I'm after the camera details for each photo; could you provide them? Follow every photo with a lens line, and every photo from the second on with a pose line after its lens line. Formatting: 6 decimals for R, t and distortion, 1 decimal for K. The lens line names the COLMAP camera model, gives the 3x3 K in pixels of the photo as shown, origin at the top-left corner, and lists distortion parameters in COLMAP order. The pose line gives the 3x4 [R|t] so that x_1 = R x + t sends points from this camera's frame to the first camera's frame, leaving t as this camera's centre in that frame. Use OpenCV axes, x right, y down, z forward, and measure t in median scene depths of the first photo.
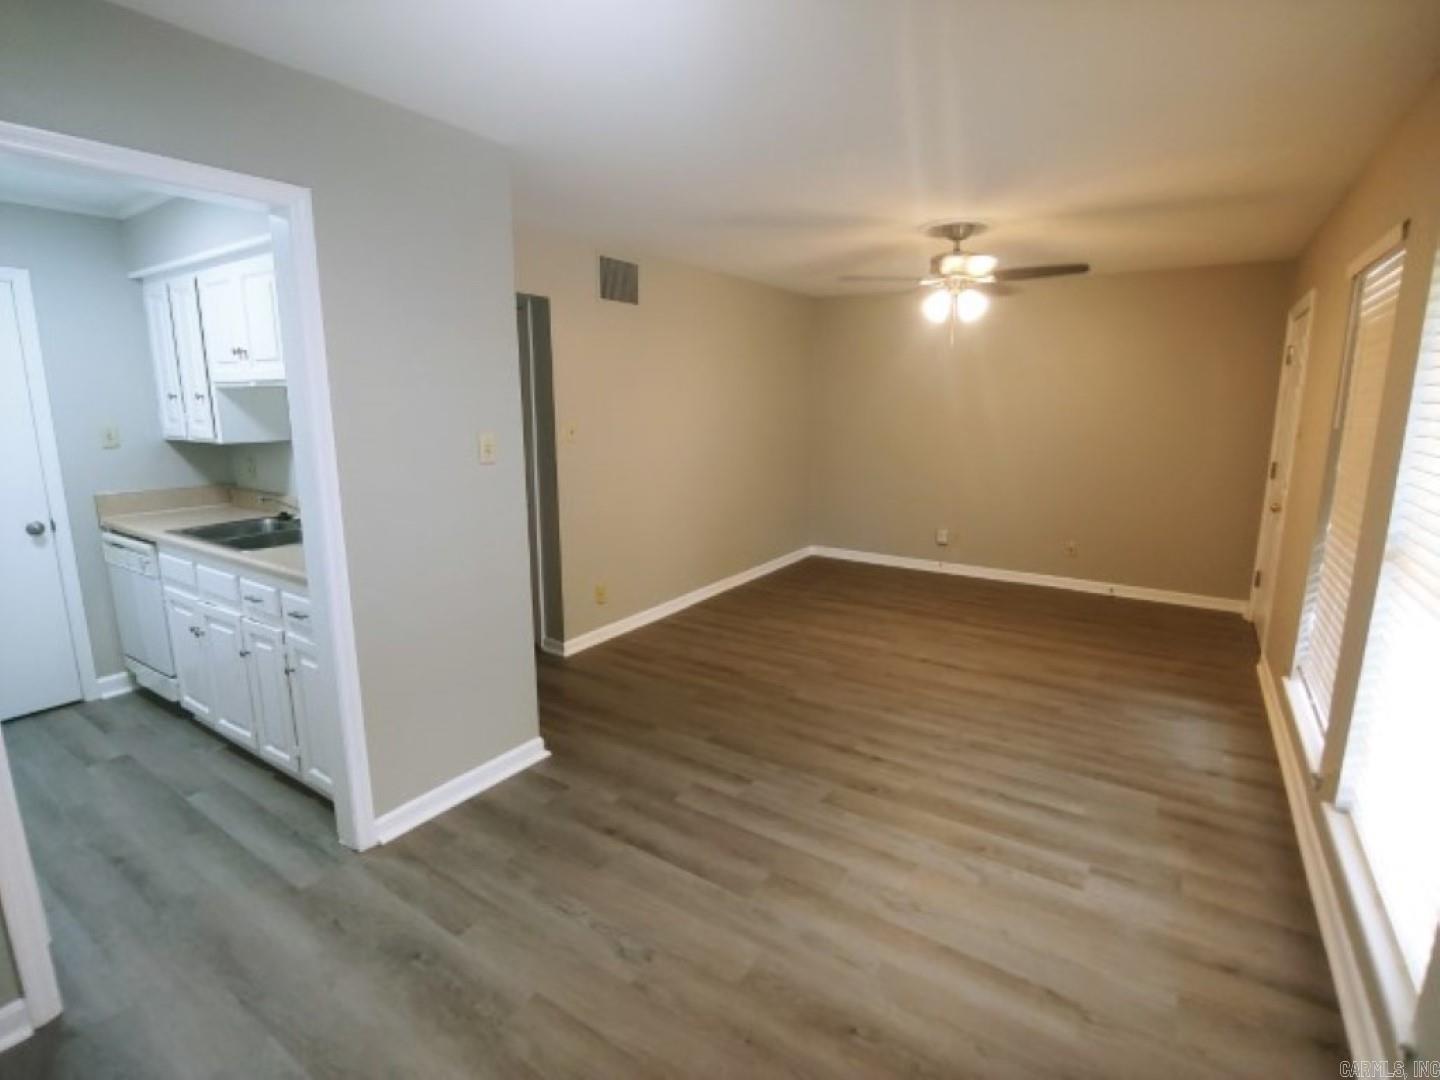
lens RADIAL K [[704.5, 0, 722.3], [0, 704.5, 529.9], [0, 0, 1]] dist [-0.016640, -0.000358]
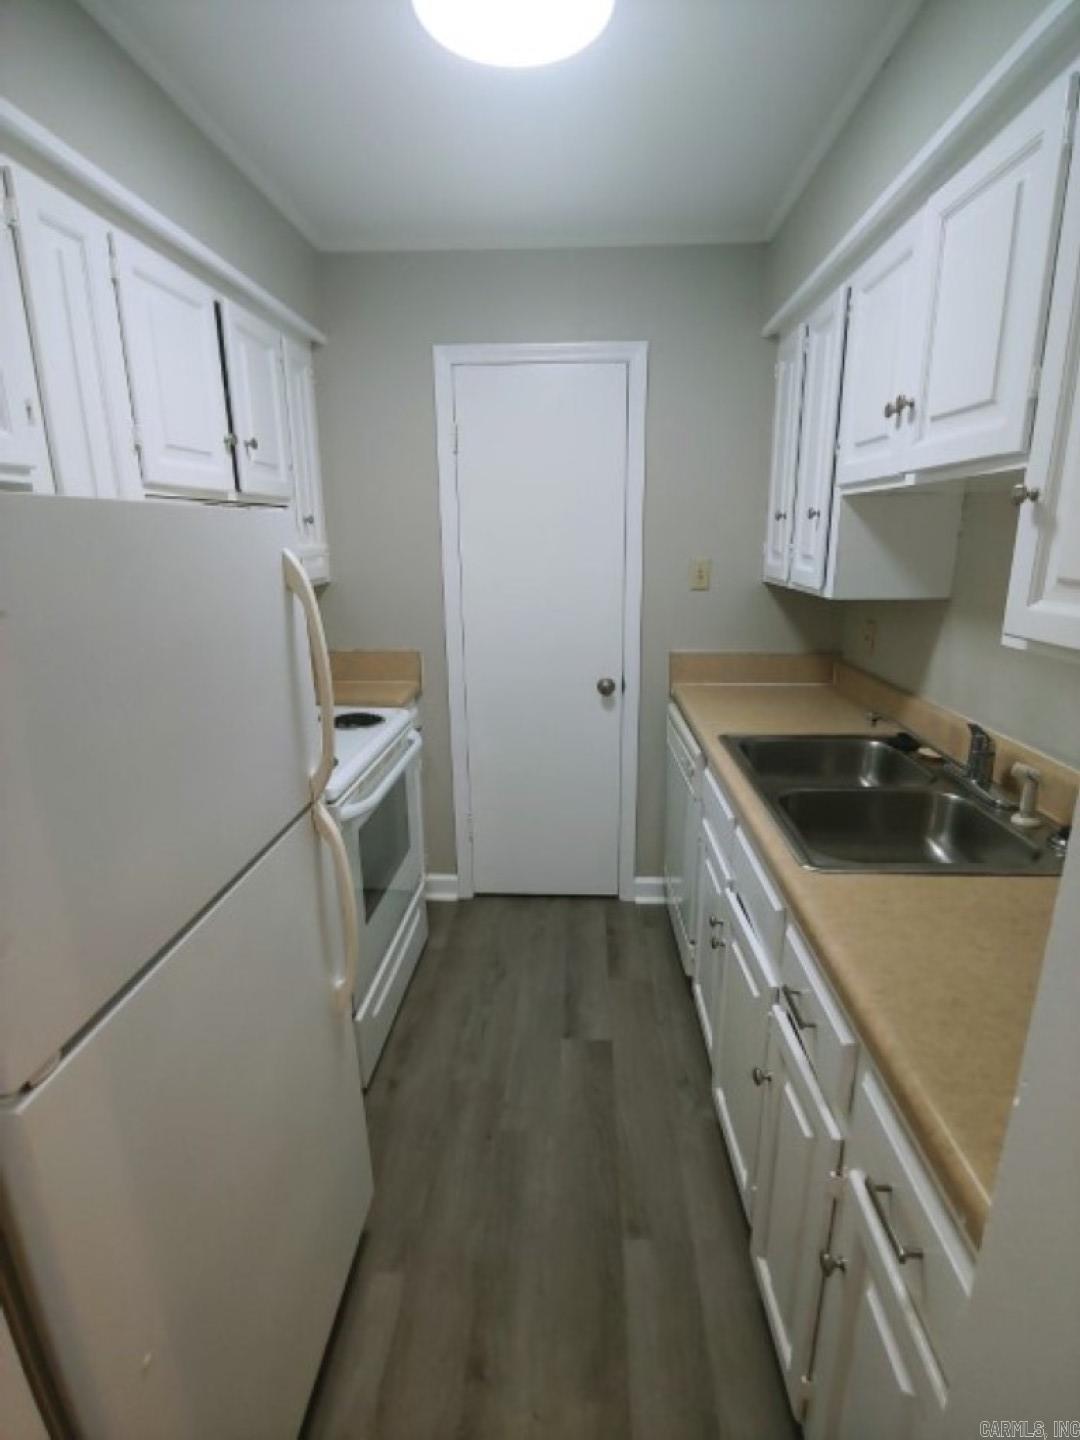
lens RADIAL K [[688.9, 0, 546.2], [0, 688.9, 717.8], [0, 0, 1]] dist [-0.014204, 0.000011]
pose [[0.510967, 0.216733, -0.831829, -0.349654], [-0.150086, 0.975322, 0.161926, -0.084474], [0.846397, 0.042107, 0.530886, 0.511345]]
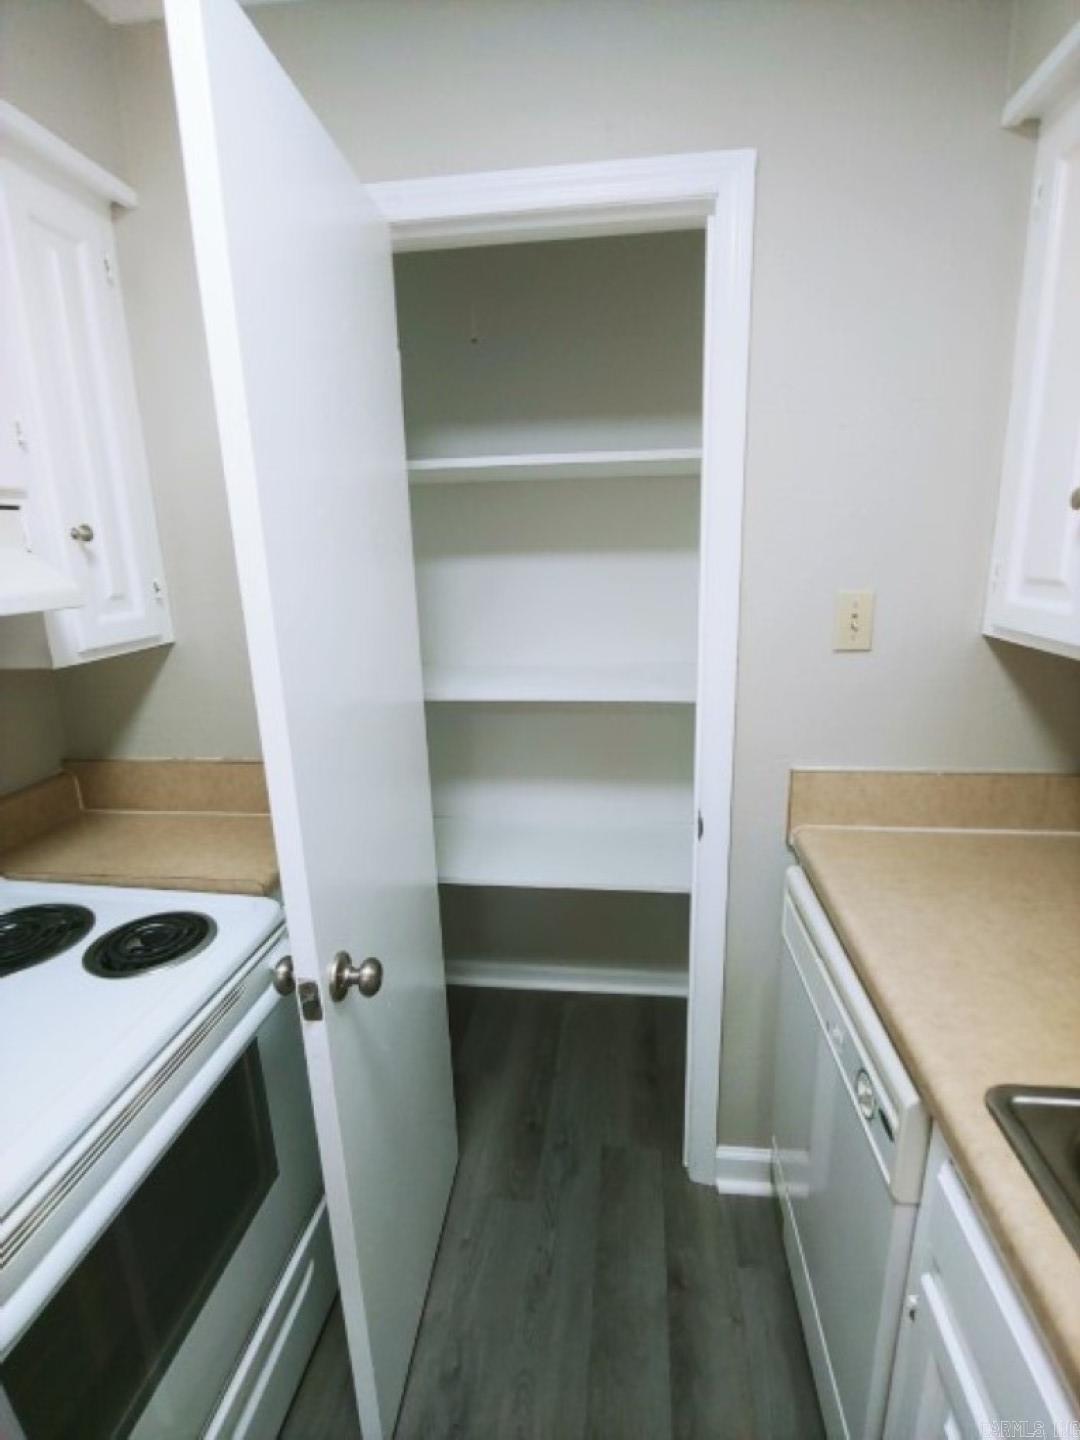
lens RADIAL K [[682.3, 0, 541.0], [0, 682.3, 715.0], [0, 0, 1]] dist [0.001294, -0.015403]
pose [[0.440468, 0.202857, -0.874550, -0.654408], [-0.137088, 0.977911, 0.157788, -0.126237], [0.887240, 0.050390, 0.458547, 0.718057]]
